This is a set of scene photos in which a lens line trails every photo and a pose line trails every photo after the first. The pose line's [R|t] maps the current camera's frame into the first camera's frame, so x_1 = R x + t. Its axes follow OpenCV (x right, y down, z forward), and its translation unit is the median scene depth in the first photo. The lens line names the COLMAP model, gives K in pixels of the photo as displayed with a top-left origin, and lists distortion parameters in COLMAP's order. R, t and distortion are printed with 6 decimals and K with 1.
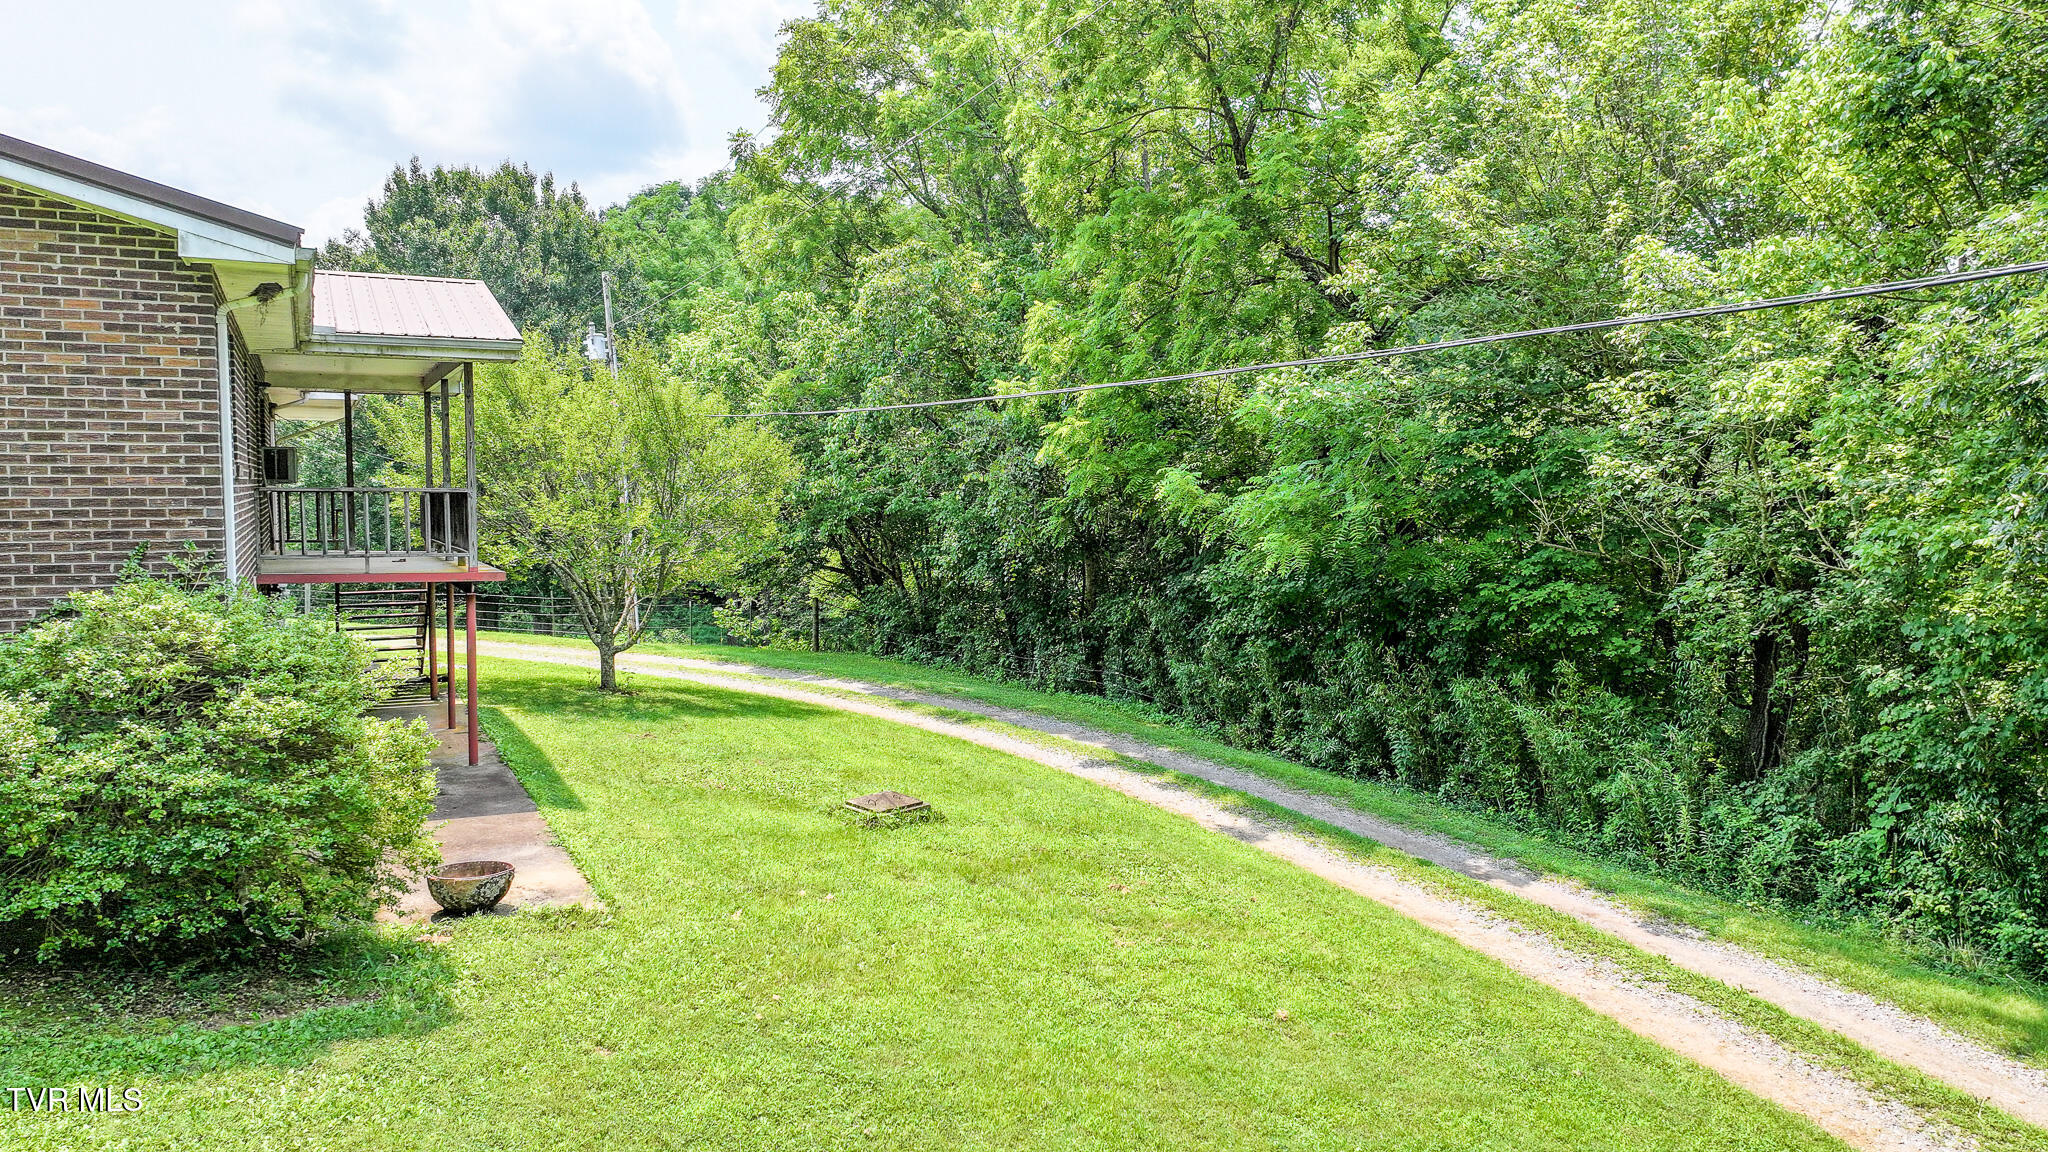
lens RADIAL K [[1448.9, 0, 1026.7], [0, 1448.9, 582.0], [0, 0, 1]] dist [0.013453, 0.004113]
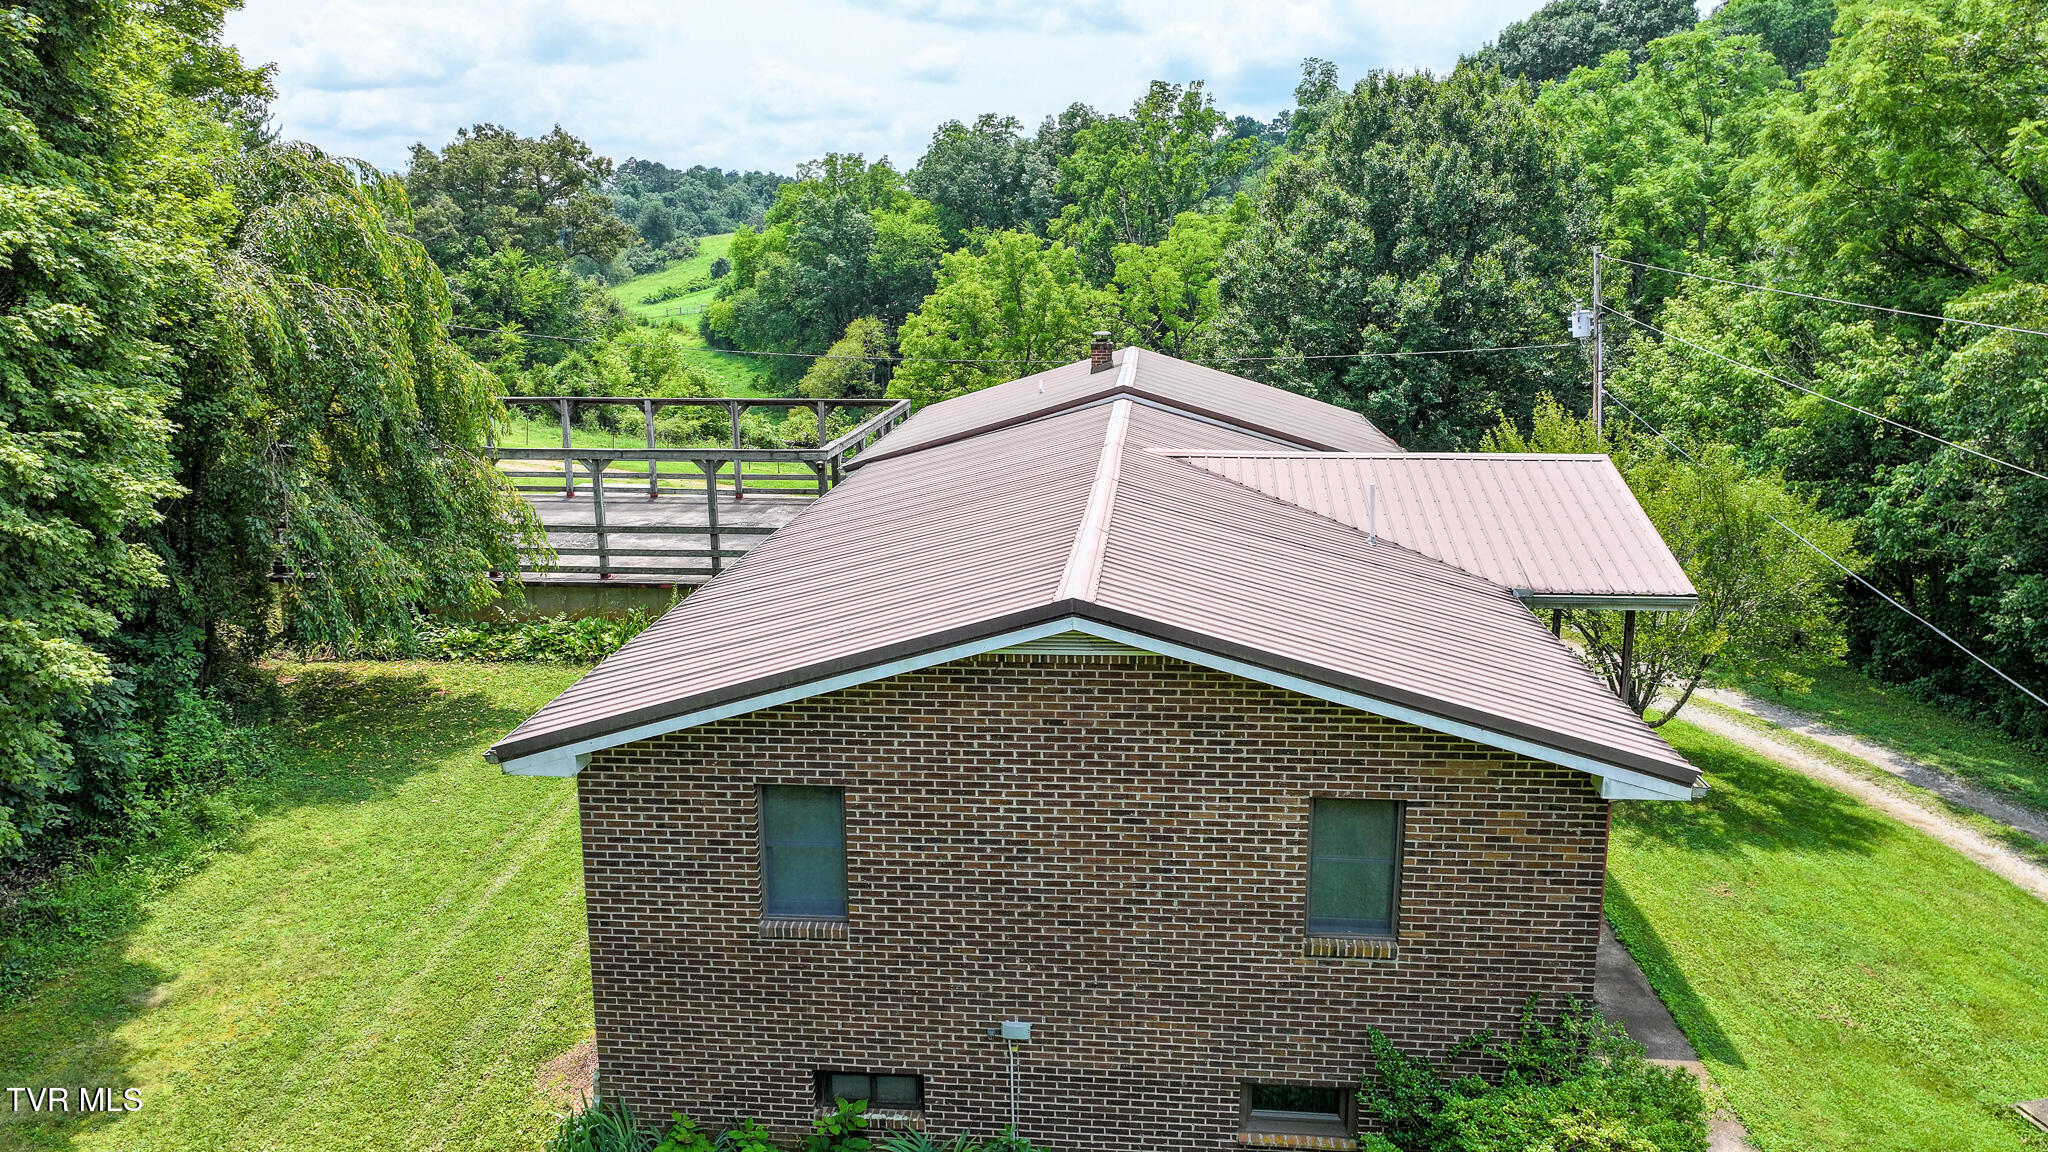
lens RADIAL K [[1448.9, 0, 1038.3], [0, 1448.9, 564.1], [0, 0, 1]] dist [0.013453, 0.004113]
pose [[0.857742, 0.105212, -0.503198, -0.386489], [-0.029092, 0.987199, 0.156820, -0.572976], [0.513256, -0.119872, 0.849823, -0.230254]]
